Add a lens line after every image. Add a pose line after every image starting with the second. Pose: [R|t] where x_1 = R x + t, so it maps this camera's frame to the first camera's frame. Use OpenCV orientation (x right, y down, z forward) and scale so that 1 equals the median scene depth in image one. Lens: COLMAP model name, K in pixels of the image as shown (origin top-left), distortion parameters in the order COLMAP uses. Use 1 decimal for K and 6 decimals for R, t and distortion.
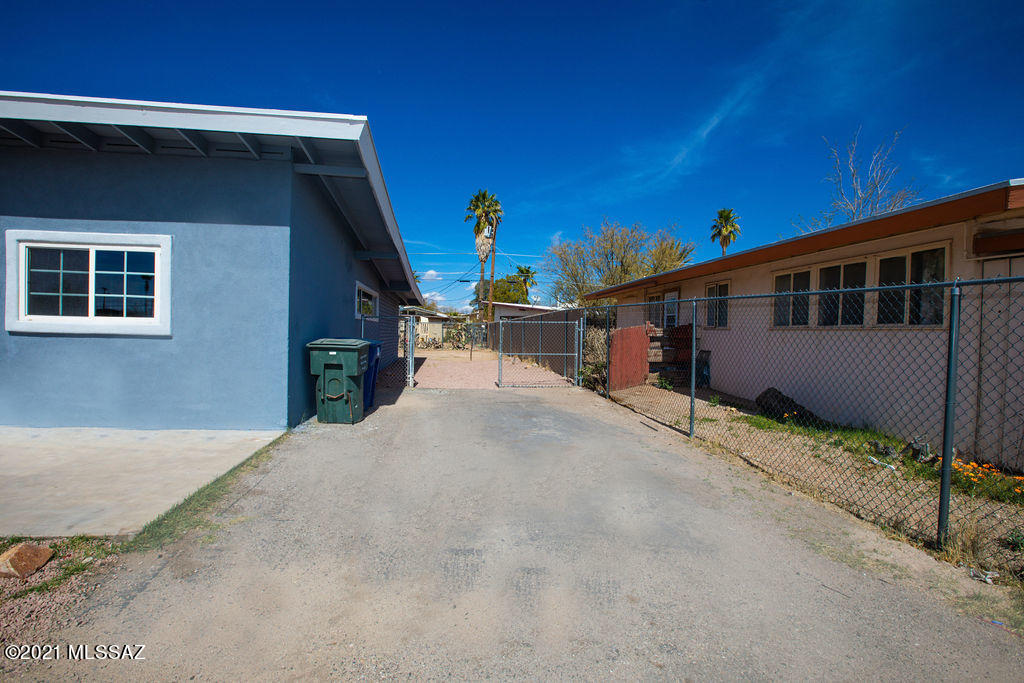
lens RADIAL K [[466.3, 0, 510.5], [0, 466.3, 341.9], [0, 0, 1]] dist [-0.047693, 0.017924]
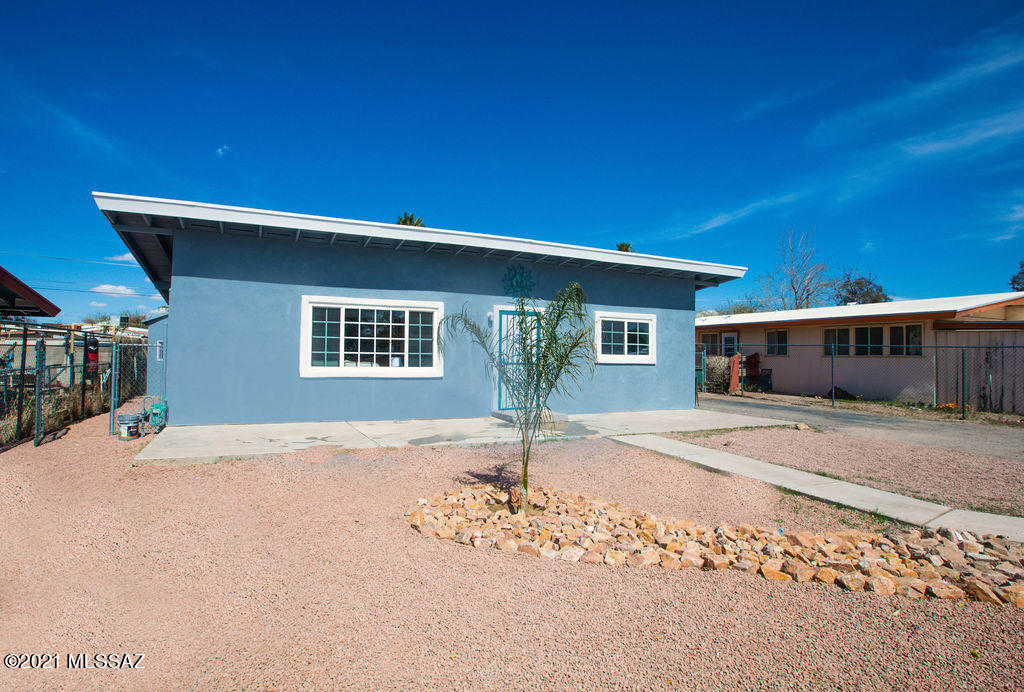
lens RADIAL K [[506.3, 0, 470.9], [0, 506.3, 344.6], [0, 0, 1]] dist [-0.054852, 0.000001]
pose [[0.966233, -0.001962, 0.257662, -2.129925], [0.013609, 0.998964, -0.043427, -0.013640], [-0.257310, 0.045468, 0.965259, -0.960772]]
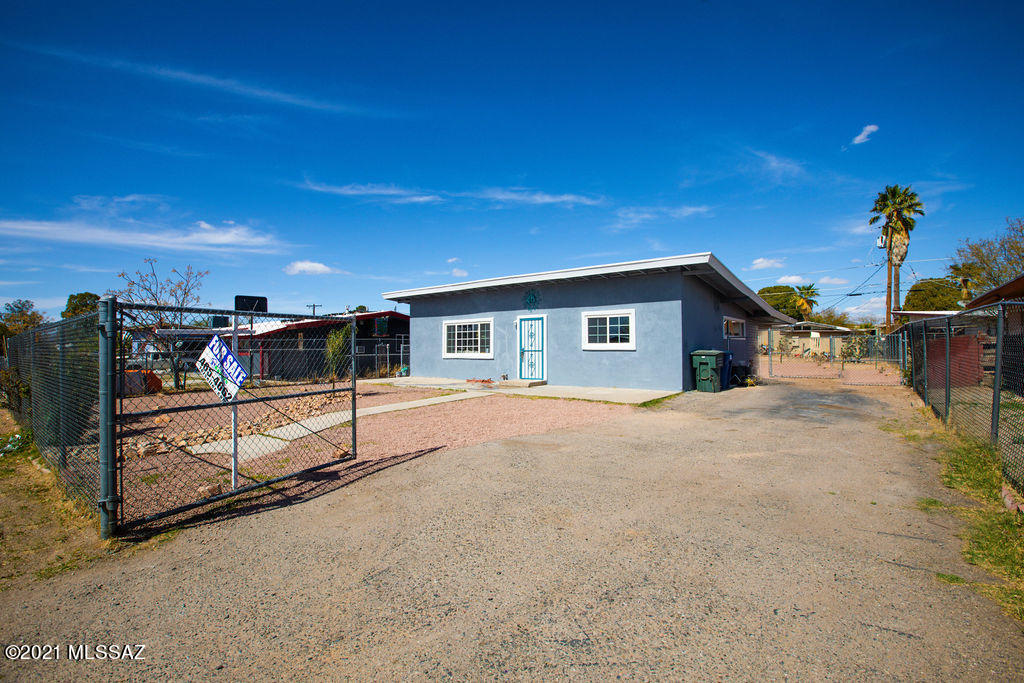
lens RADIAL K [[466.3, 0, 510.5], [0, 466.3, 341.9], [0, 0, 1]] dist [-0.047693, 0.017924]
pose [[0.684206, -0.034680, -0.728464, 0.607489], [0.005872, 0.999098, -0.042049, 0.043483], [0.729265, 0.024493, 0.683793, -1.185835]]
